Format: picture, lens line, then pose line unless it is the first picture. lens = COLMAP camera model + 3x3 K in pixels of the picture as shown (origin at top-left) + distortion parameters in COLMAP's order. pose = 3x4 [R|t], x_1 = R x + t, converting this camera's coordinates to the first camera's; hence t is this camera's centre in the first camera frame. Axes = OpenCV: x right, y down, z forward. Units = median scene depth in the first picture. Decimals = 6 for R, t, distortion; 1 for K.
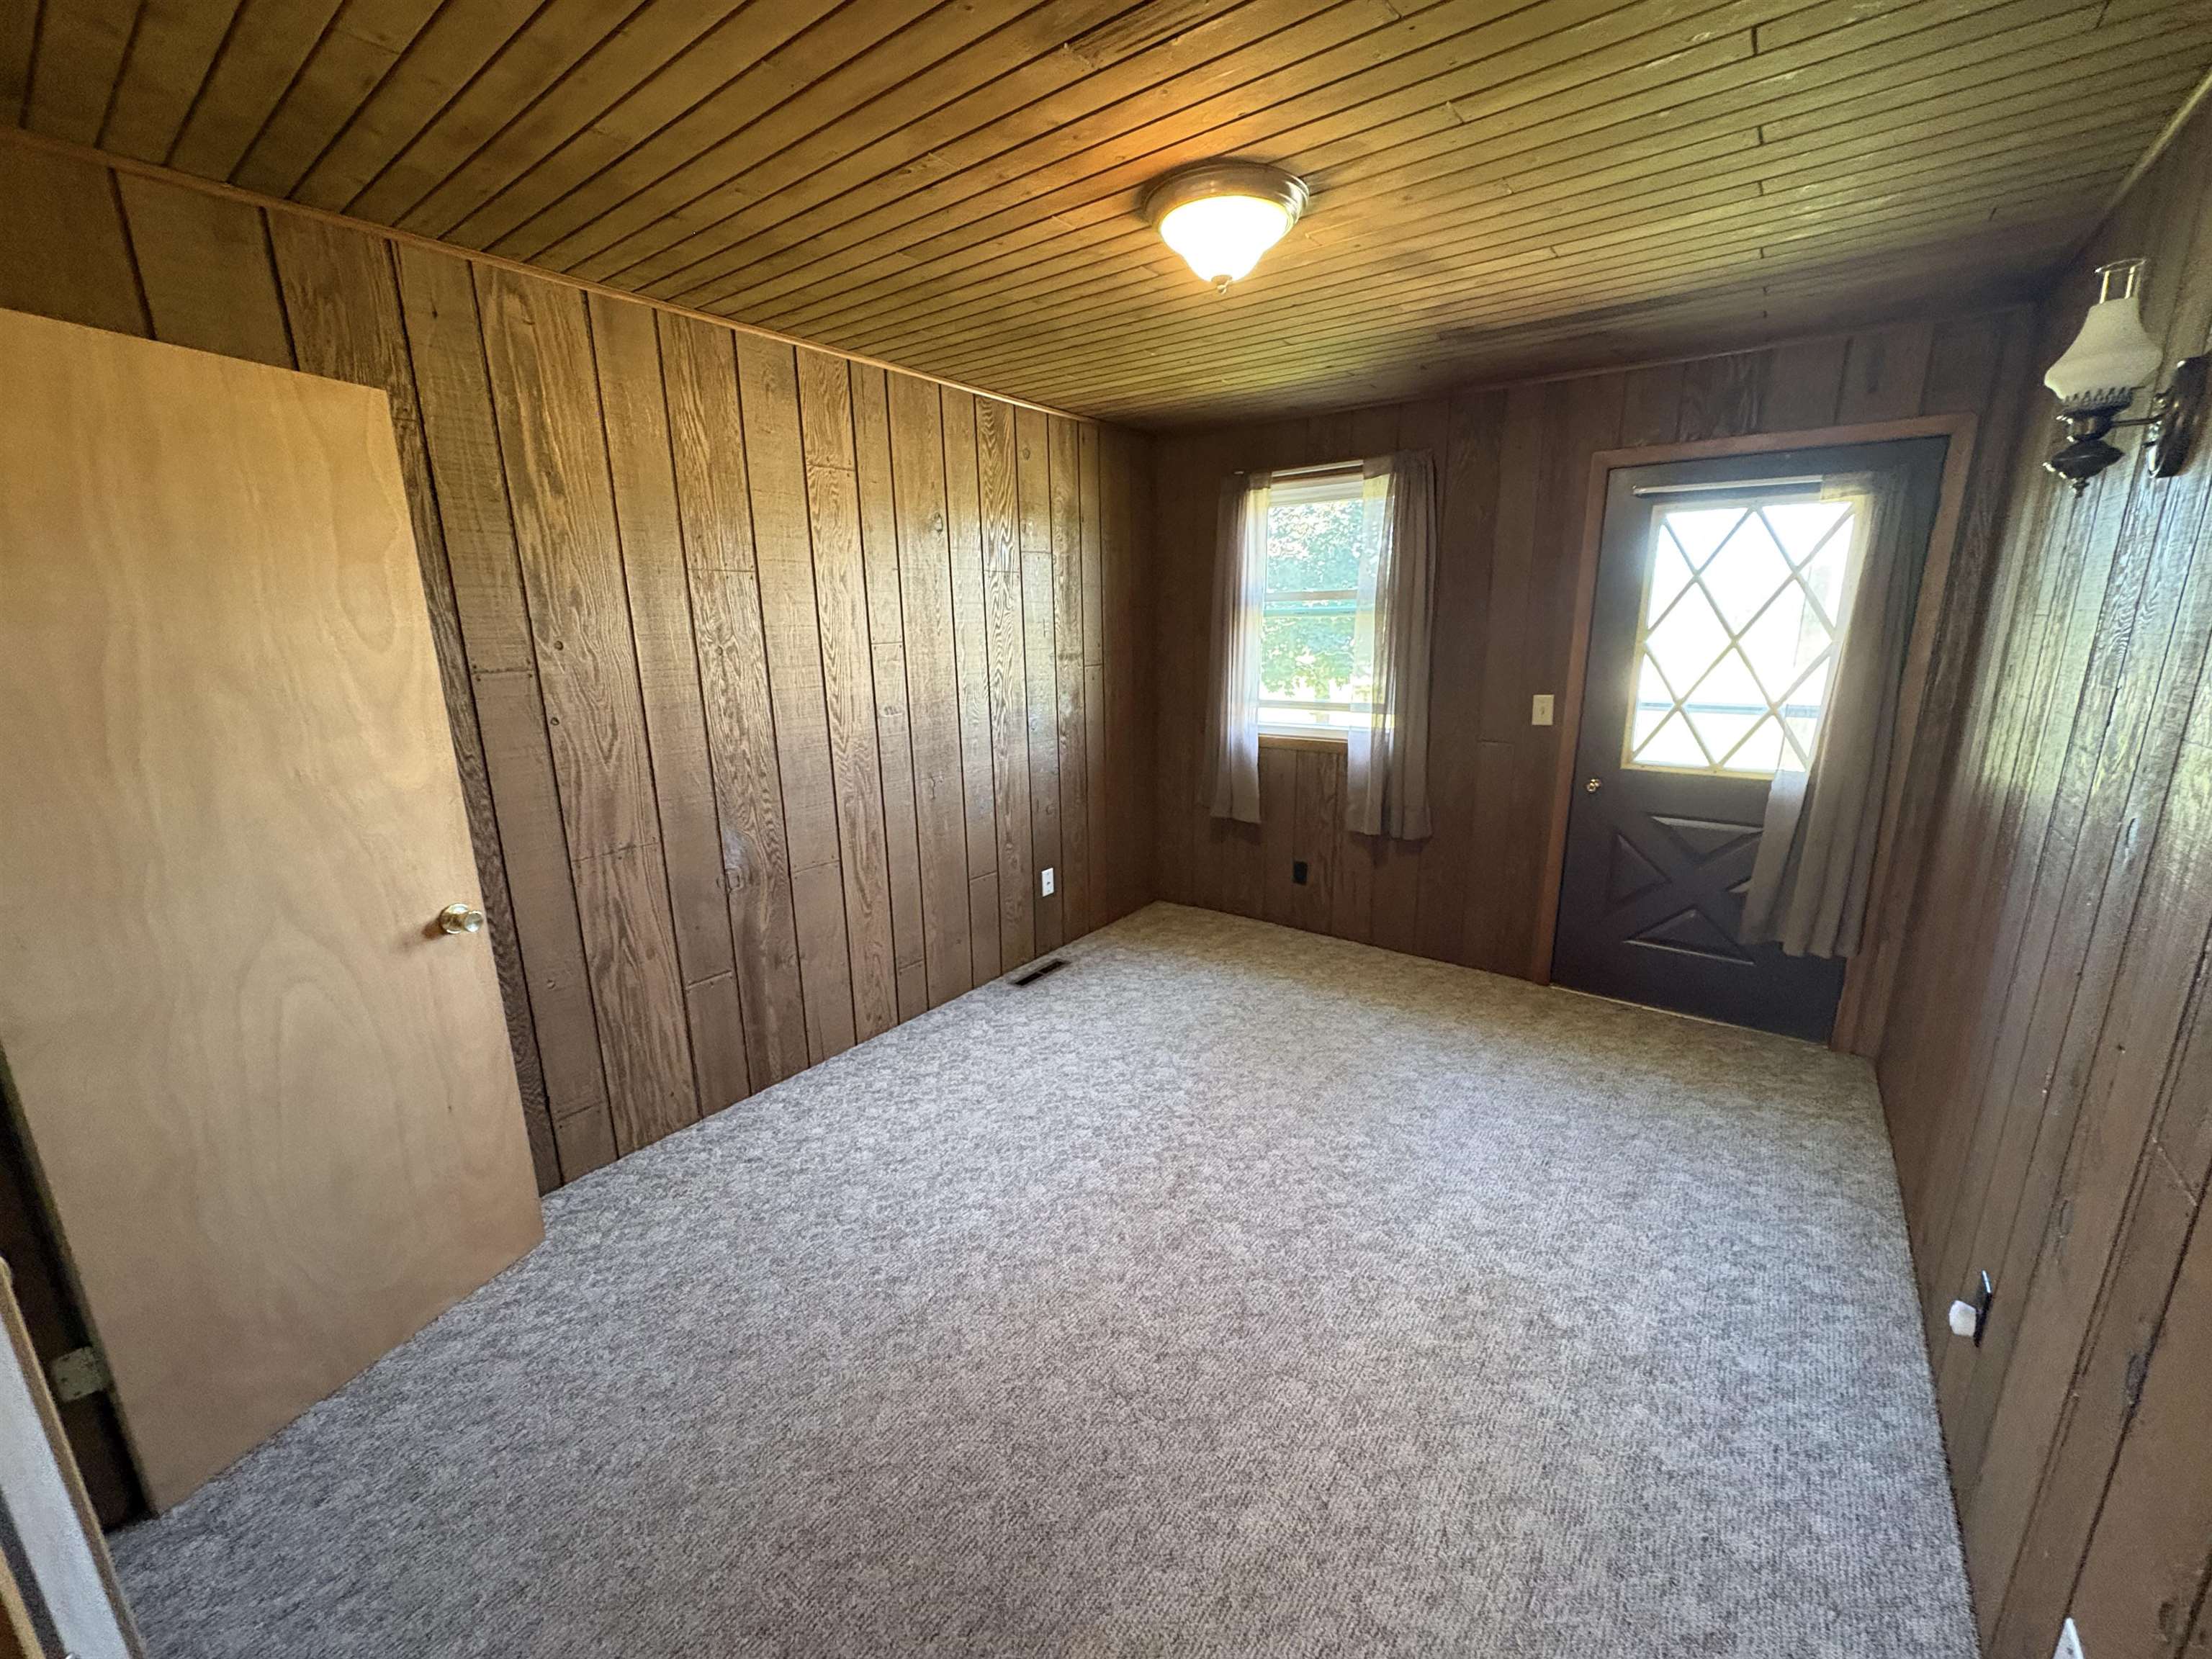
lens RADIAL K [[881.3, 0, 1117.3], [0, 881.3, 825.9], [0, 0, 1]] dist [-0.000406, 0.000532]
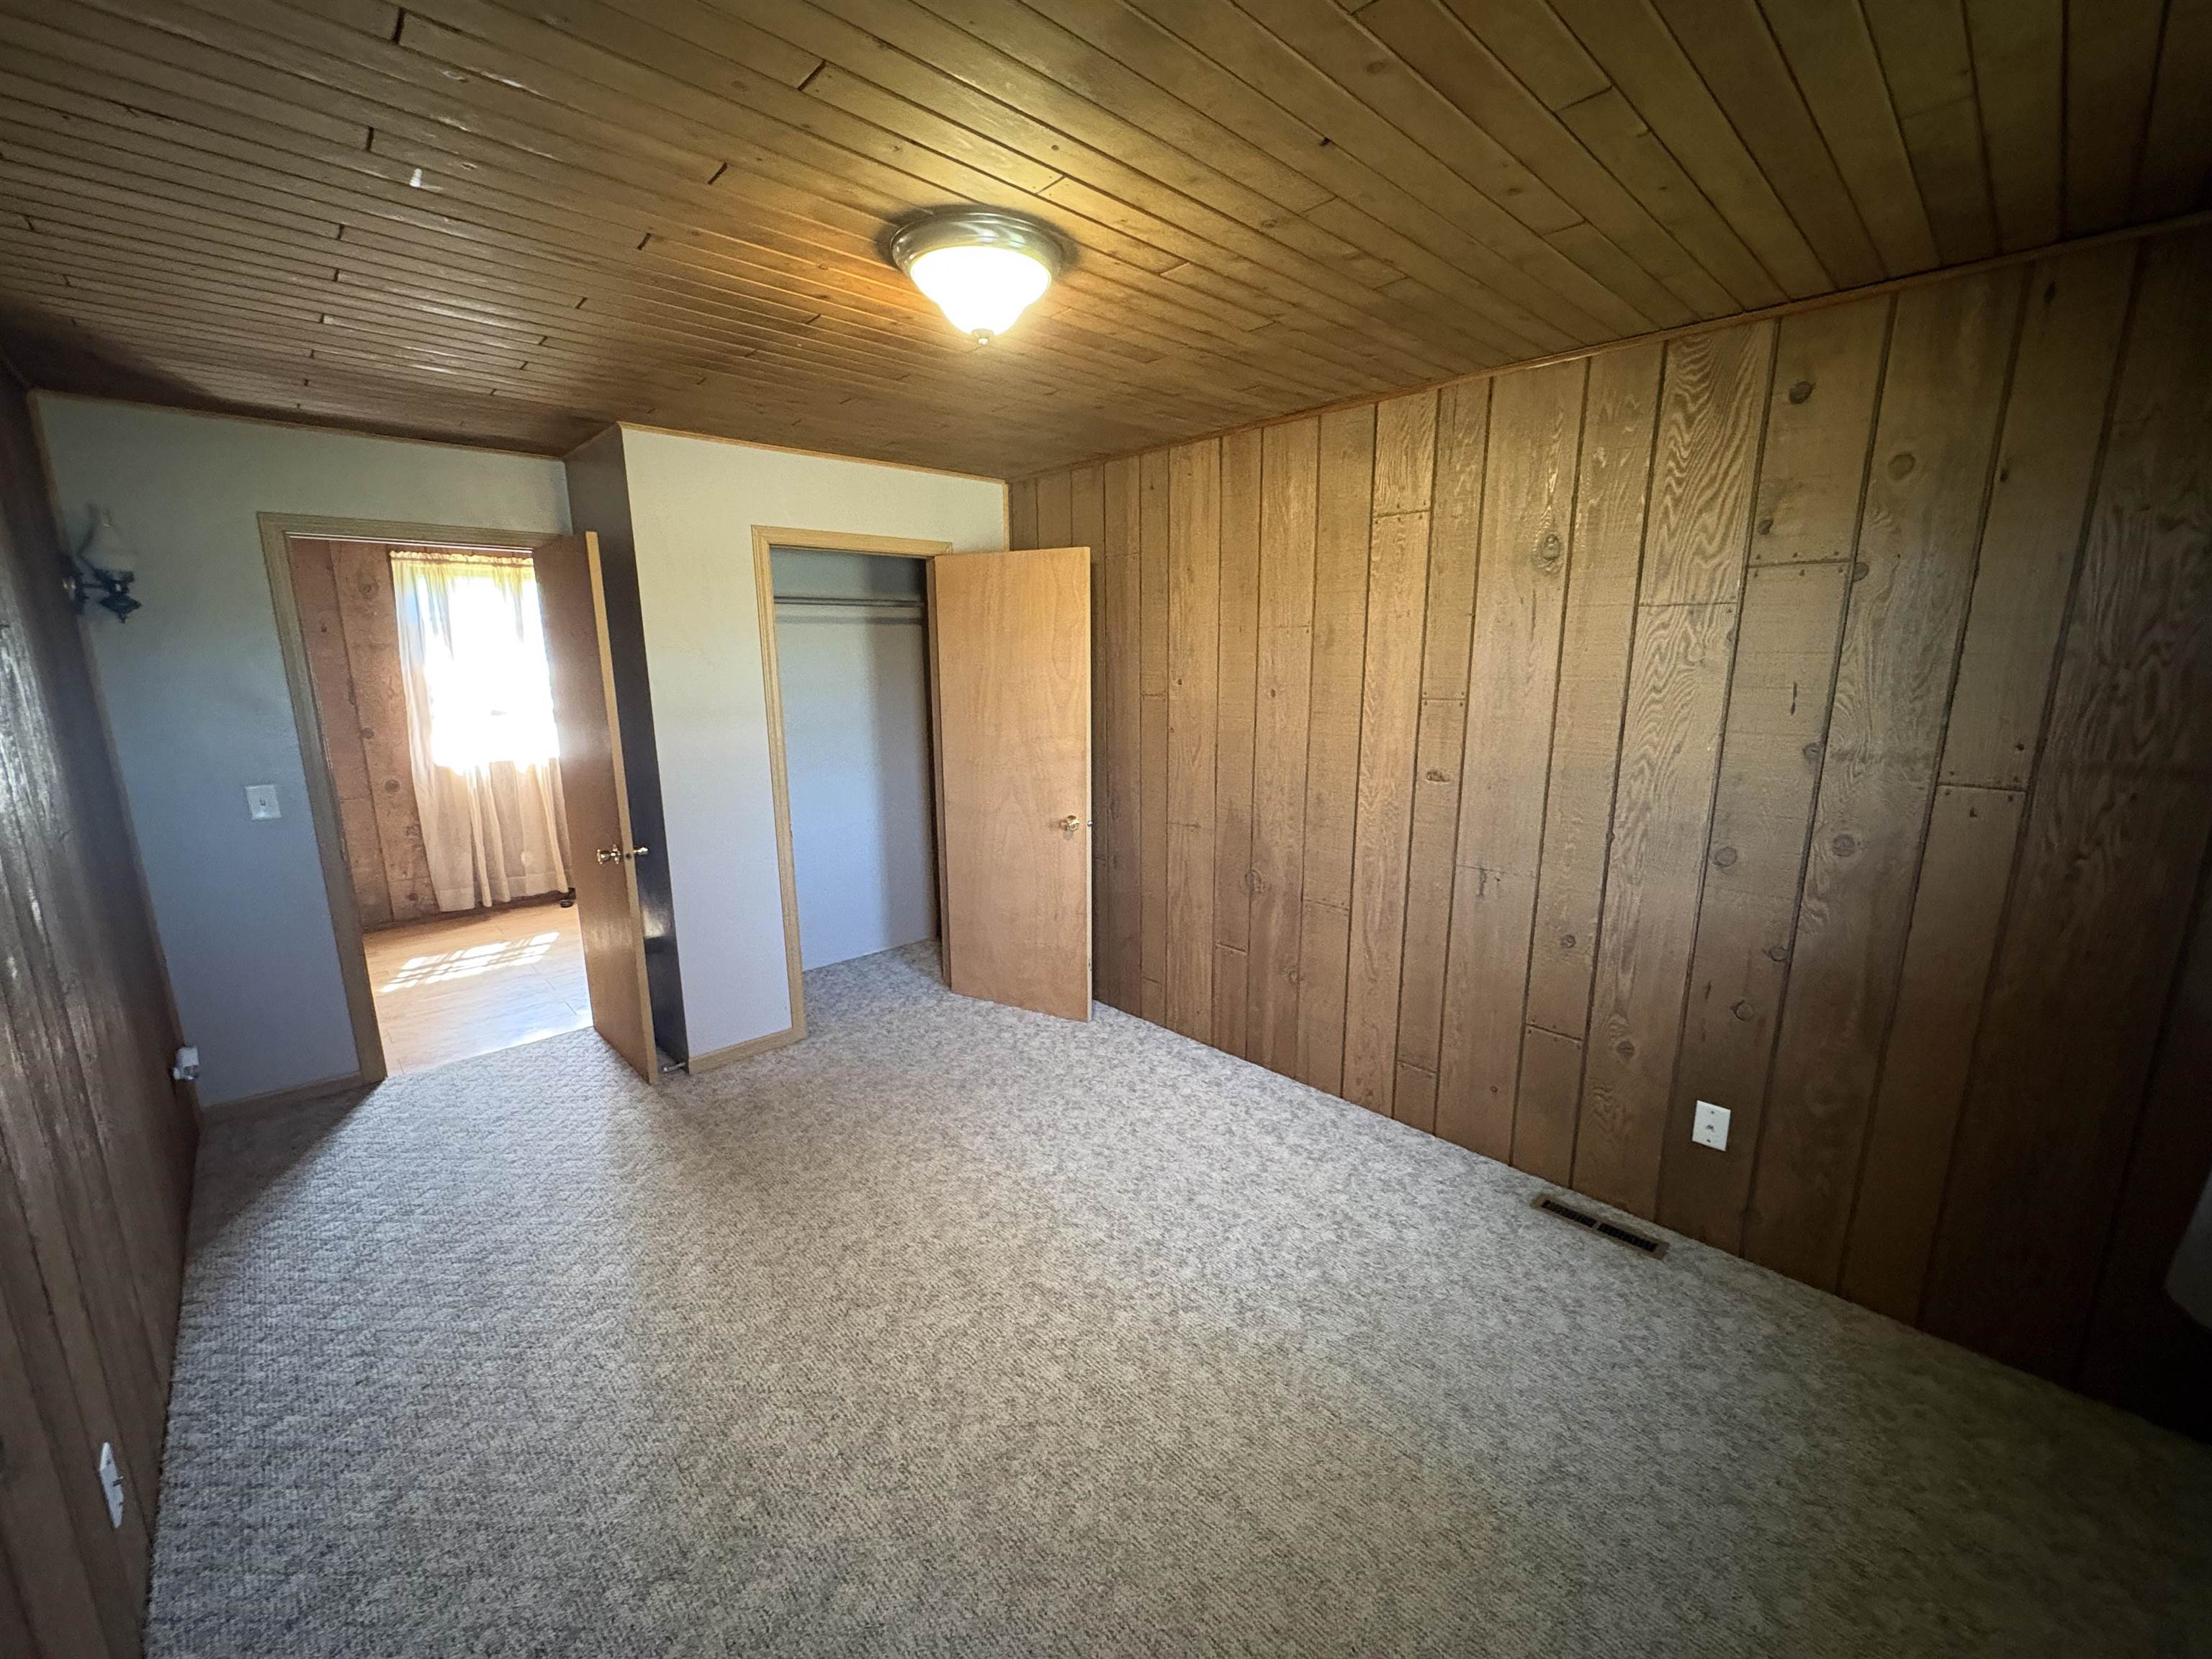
lens RADIAL K [[881.3, 0, 1104.4], [0, 881.3, 829.6], [0, 0, 1]] dist [-0.000406, 0.000532]
pose [[-0.170492, 0.209640, -0.962800, 0.691994], [-0.224236, 0.943214, 0.245083, -0.235792], [0.959506, 0.257679, -0.113801, 0.853805]]
